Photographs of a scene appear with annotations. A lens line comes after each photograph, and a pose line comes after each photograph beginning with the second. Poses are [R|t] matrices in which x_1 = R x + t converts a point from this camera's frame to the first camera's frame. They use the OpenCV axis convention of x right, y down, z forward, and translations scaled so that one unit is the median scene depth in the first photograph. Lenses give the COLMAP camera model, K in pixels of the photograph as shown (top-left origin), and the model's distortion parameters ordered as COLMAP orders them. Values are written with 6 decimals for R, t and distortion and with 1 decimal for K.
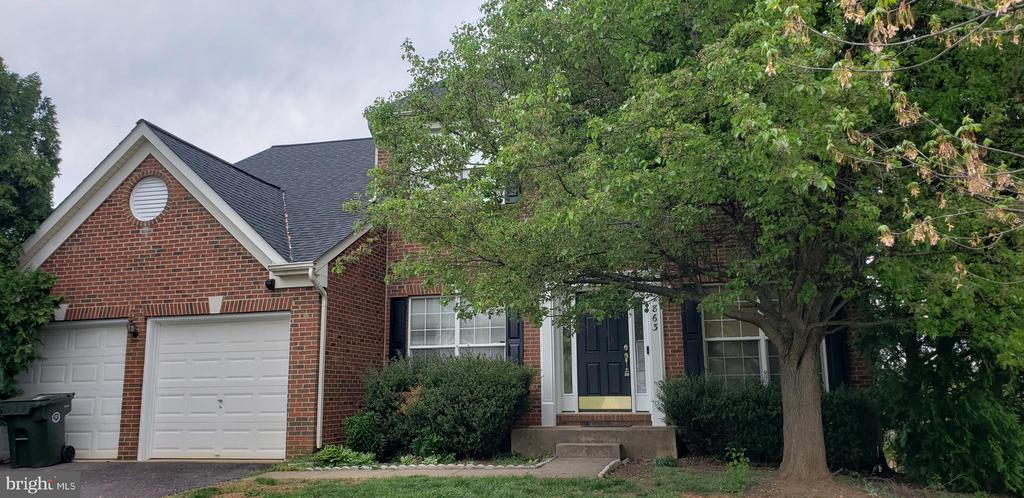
lens RADIAL K [[773.4, 0, 514.0], [0, 773.4, 269.8], [0, 0, 1]] dist [-0.008698, -0.000930]
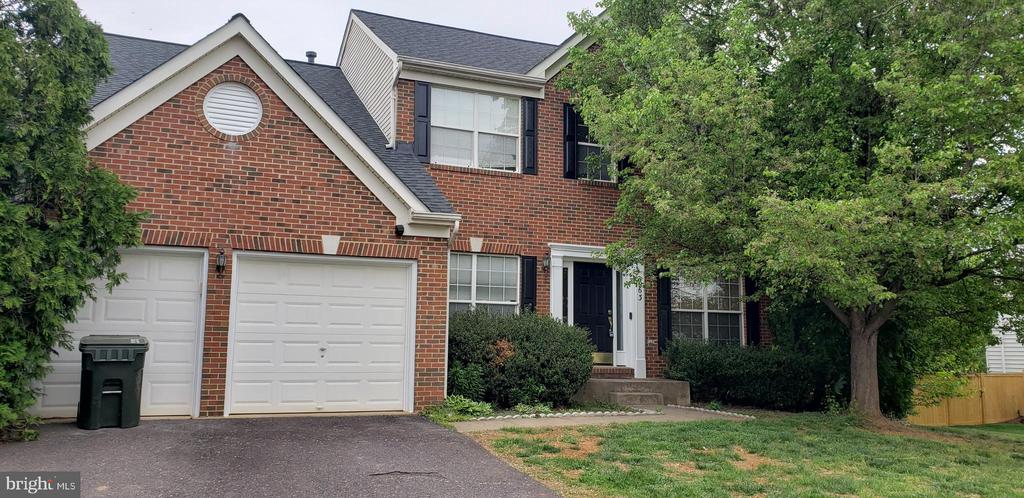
lens RADIAL K [[777.6, 0, 546.5], [0, 777.6, 251.7], [0, 0, 1]] dist [0.008560, -0.007016]
pose [[0.804780, 0.098761, 0.585299, -0.713061], [-0.121430, 0.992600, -0.000522, 0.022703], [-0.581020, -0.070653, 0.810817, 0.104351]]
